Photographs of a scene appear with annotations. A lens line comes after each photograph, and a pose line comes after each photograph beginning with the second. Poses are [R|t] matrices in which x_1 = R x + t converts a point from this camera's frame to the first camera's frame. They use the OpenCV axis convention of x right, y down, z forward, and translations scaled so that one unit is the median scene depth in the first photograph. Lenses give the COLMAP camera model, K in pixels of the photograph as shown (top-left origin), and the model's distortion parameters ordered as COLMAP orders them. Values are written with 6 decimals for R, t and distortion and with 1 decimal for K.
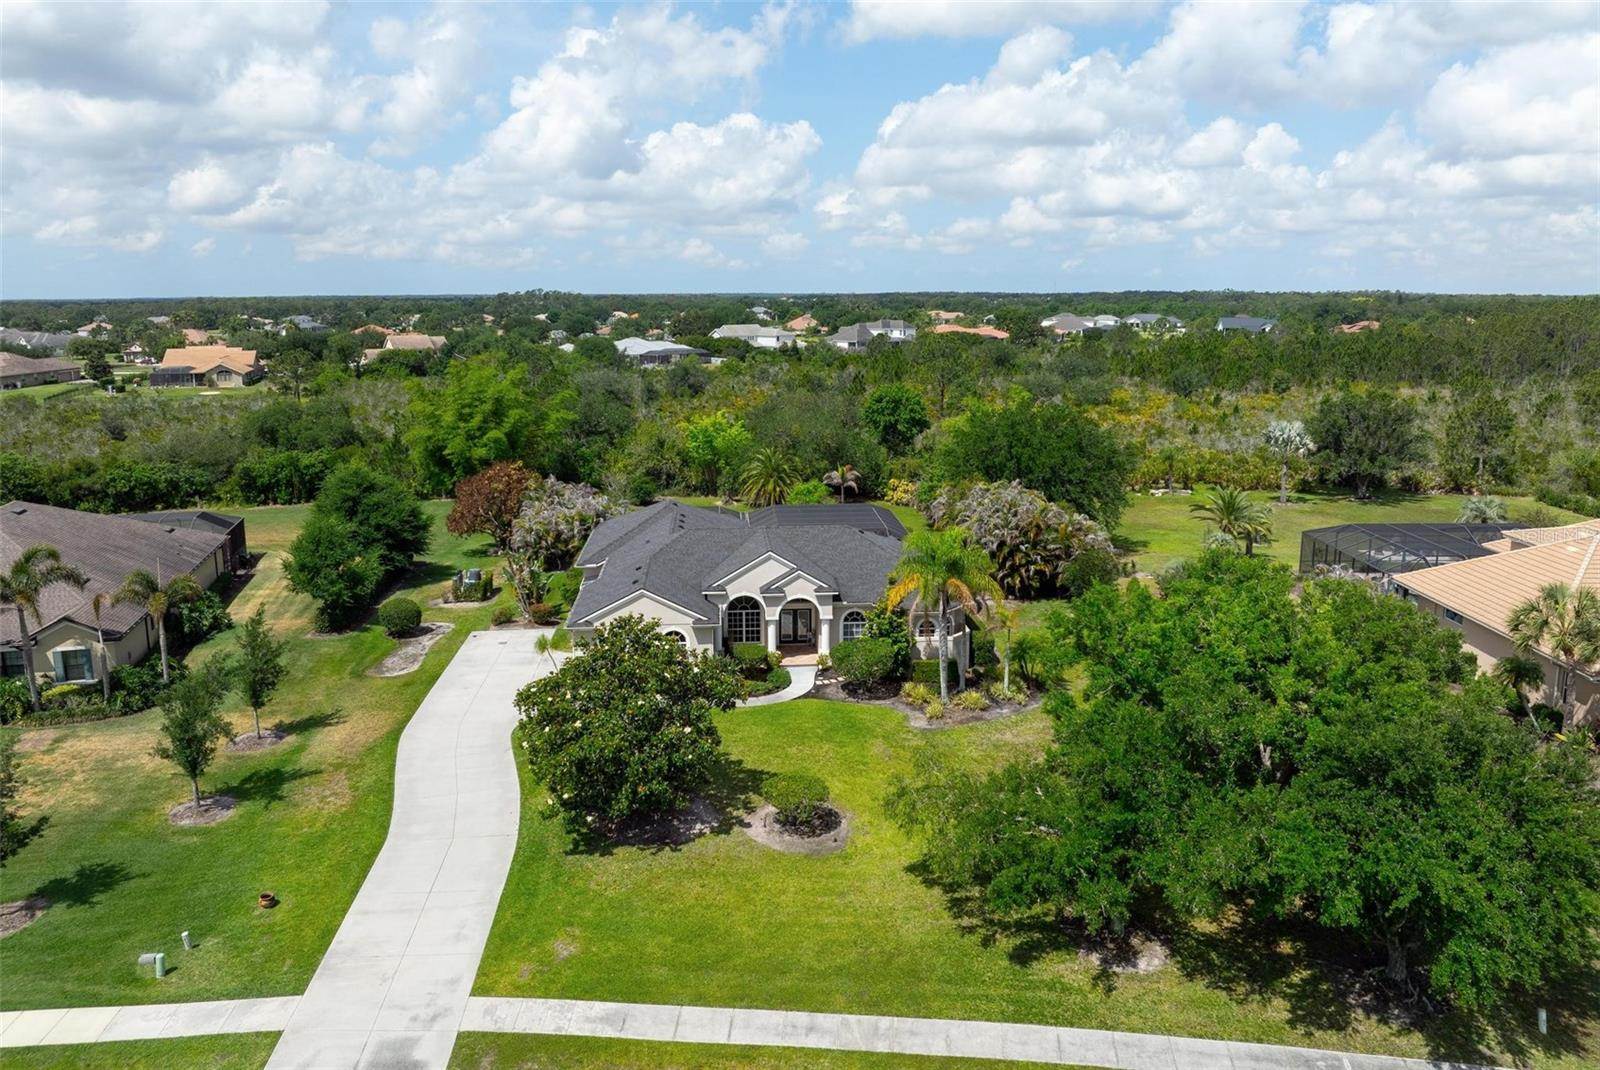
lens RADIAL K [[1144.2, 0, 799.4], [0, 1144.2, 439.2], [0, 0, 1]] dist [-0.003807, -0.001223]
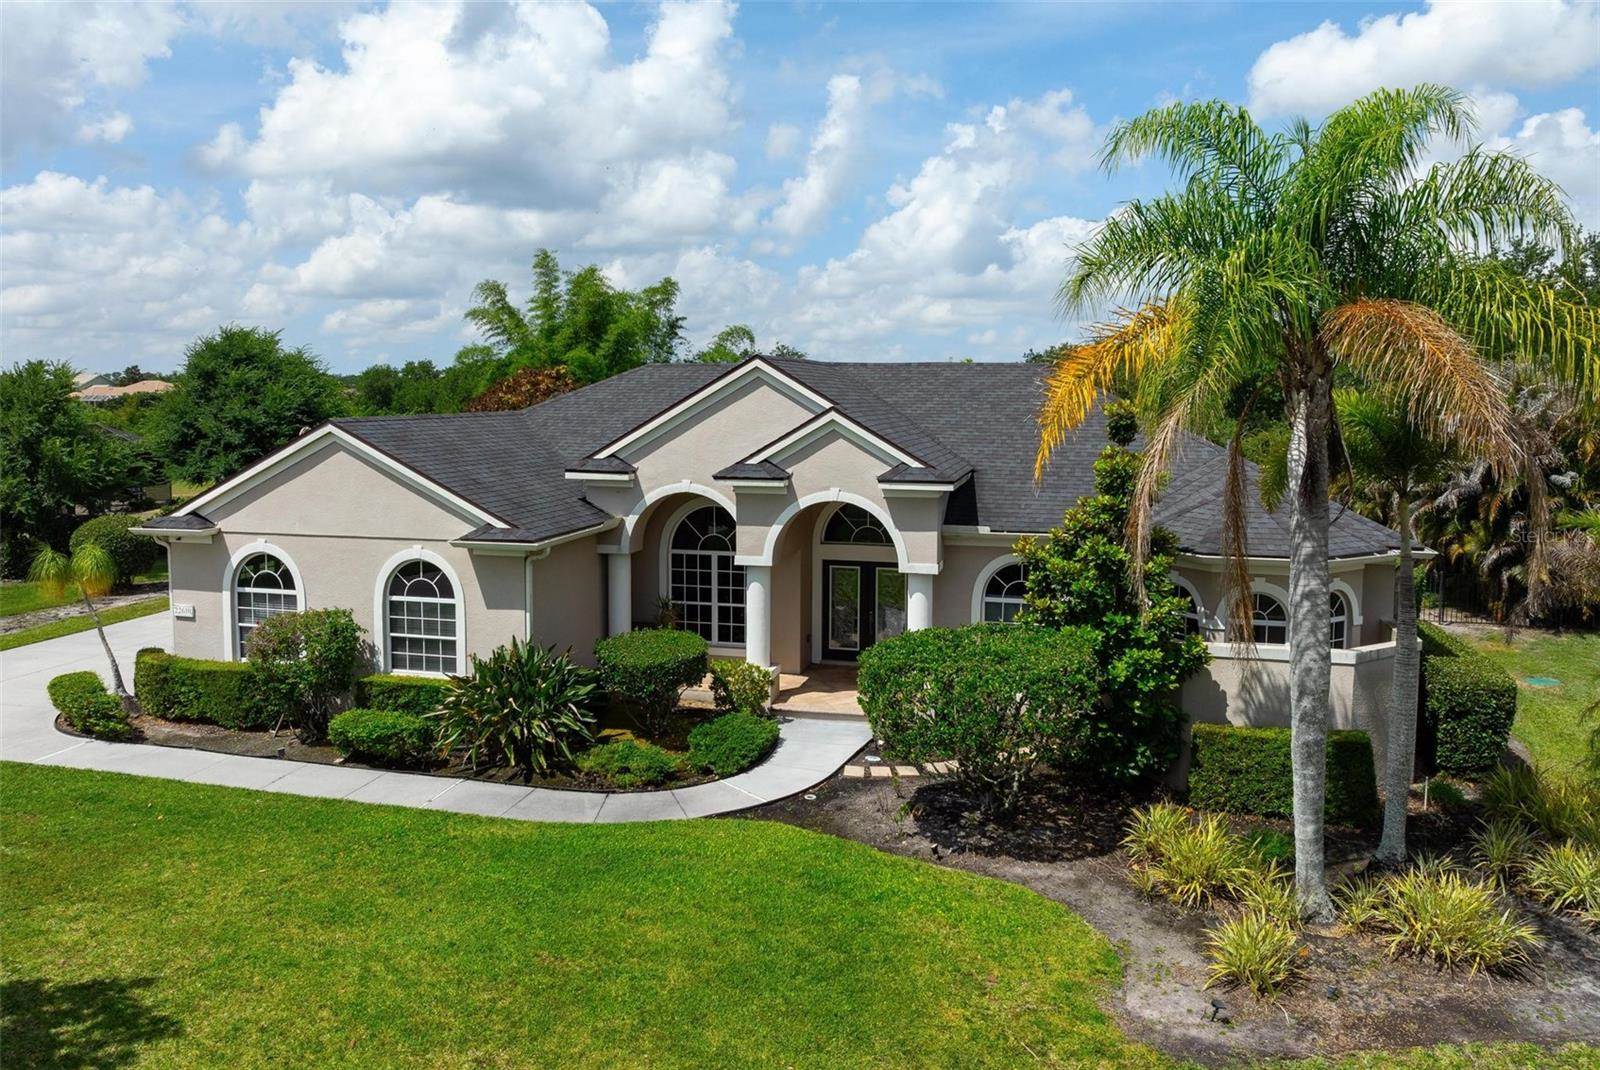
lens RADIAL K [[1144.5, 0, 808.6], [0, 1144.5, 462.7], [0, 0, 1]] dist [-0.107416, 0.116316]
pose [[0.949047, 0.028185, -0.313873, 0.091825], [-0.051405, 0.996498, -0.065948, 0.148812], [0.310915, 0.078722, 0.947172, 0.692525]]
